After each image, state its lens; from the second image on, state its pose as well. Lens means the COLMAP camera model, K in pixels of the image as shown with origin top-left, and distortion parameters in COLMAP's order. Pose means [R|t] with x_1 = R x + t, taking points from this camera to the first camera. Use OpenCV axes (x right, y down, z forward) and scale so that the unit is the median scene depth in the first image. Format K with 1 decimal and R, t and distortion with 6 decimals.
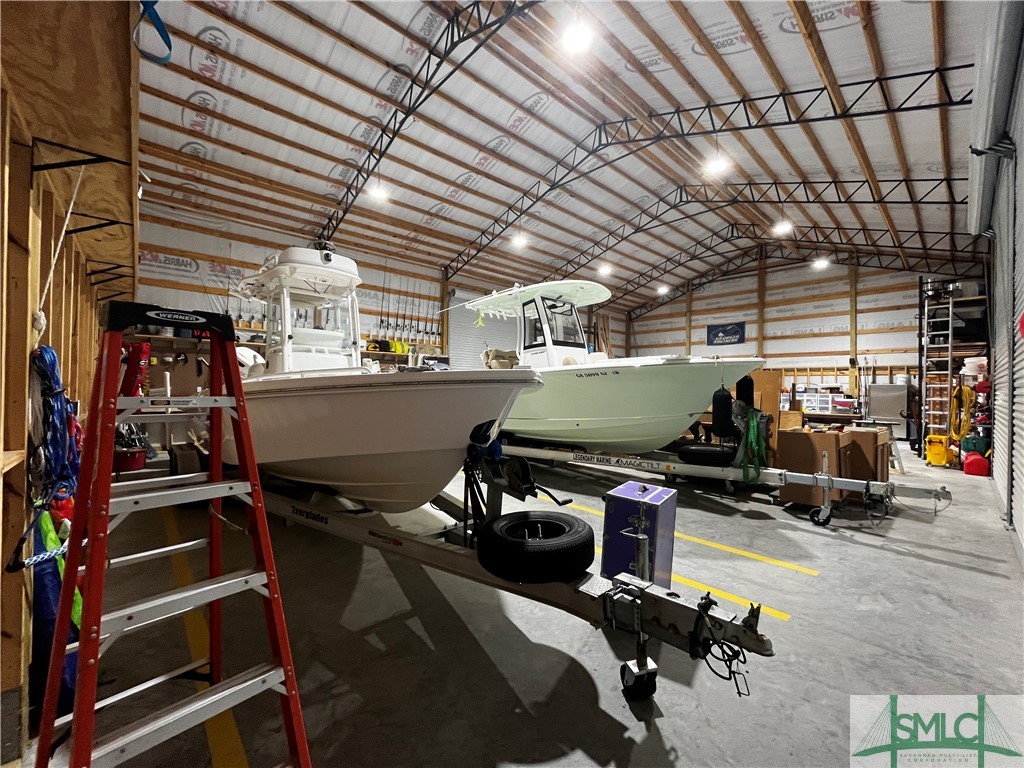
lens RADIAL K [[412.0, 0, 512.0], [0, 412.0, 384.0], [0, 0, 1]] dist [-0.000576, -0.000046]
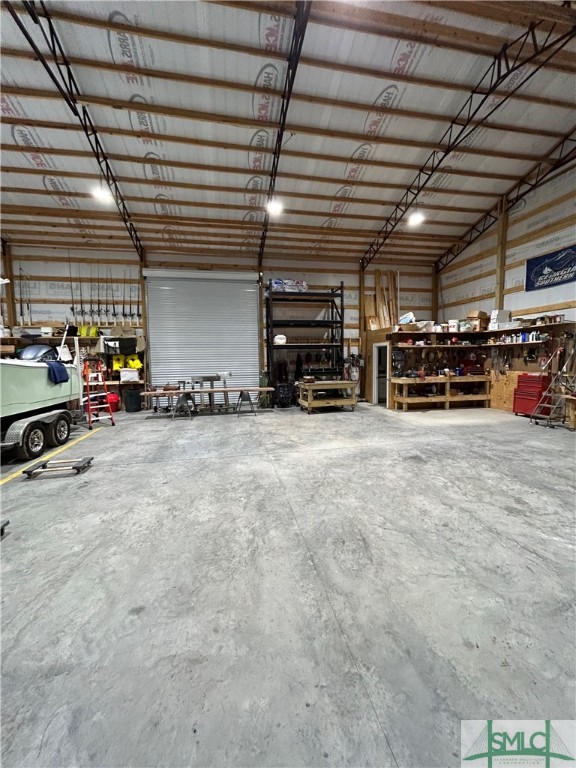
lens RADIAL K [[309.5, 0, 290.5], [0, 309.5, 380.6], [0, 0, 1]] dist [-0.000359, 0.000697]
pose [[0.850957, 0.007882, -0.525176, 0.404626], [0.028021, 0.997782, 0.060378, 0.005195], [0.524487, -0.066095, 0.848849, 0.378578]]
